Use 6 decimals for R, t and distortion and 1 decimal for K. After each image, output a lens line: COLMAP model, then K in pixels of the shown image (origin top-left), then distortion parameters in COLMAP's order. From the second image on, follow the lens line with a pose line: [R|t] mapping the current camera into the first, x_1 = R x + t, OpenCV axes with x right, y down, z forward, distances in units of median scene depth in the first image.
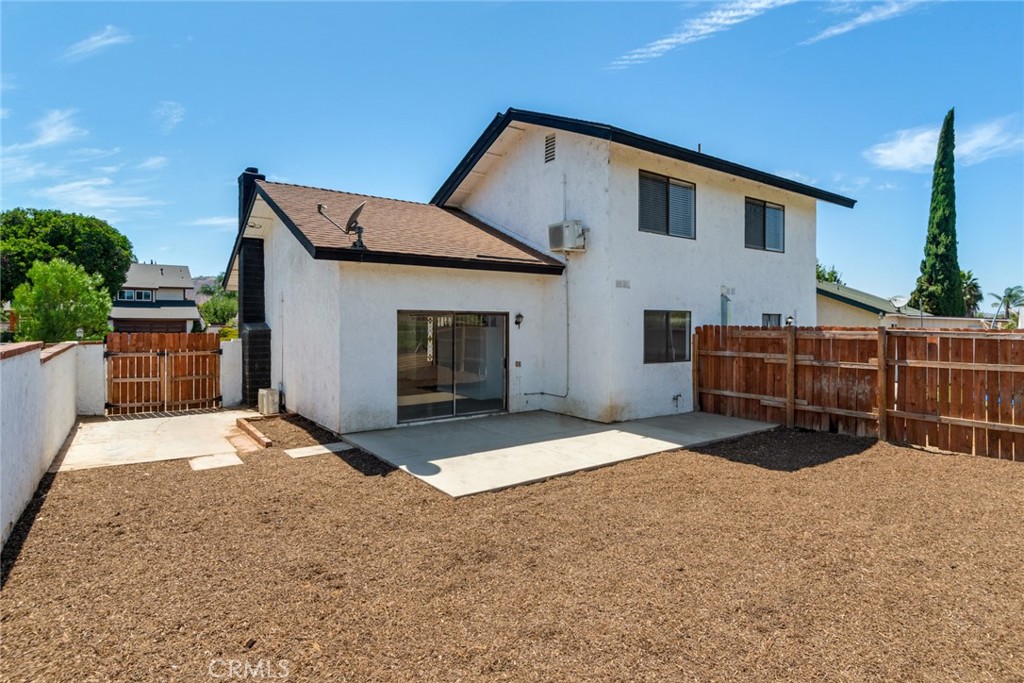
lens RADIAL K [[548.9, 0, 528.1], [0, 548.9, 322.2], [0, 0, 1]] dist [0.003812, 0.001029]
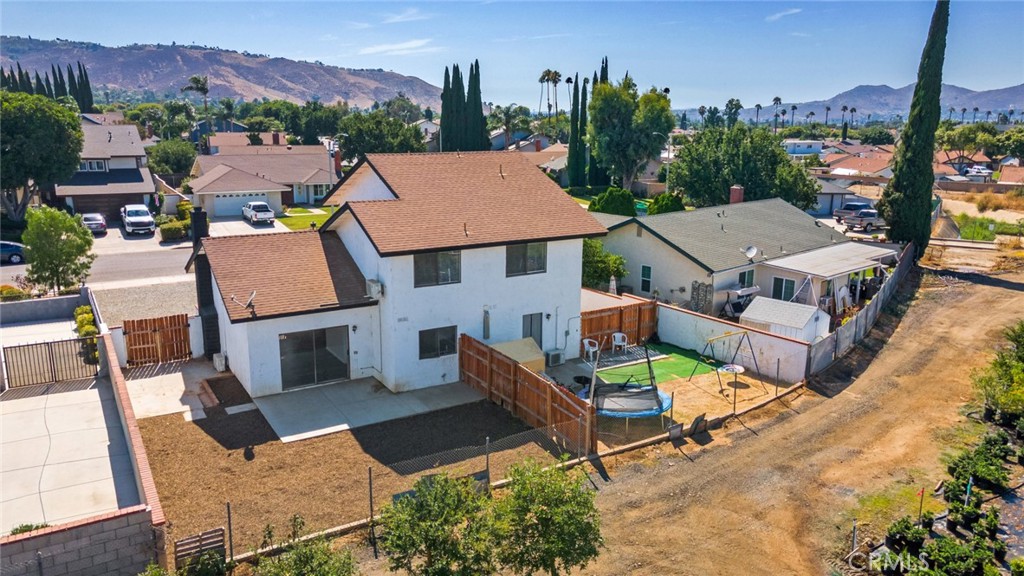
lens RADIAL K [[749.9, 0, 512.0], [0, 749.9, 288.0], [0, 0, 1]] dist [0.041635, 0.004343]
pose [[0.995448, 0.029673, -0.090573, 0.667596], [-0.008120, 0.973251, 0.229602, -0.658576], [0.094963, -0.227821, 0.969061, -1.185230]]
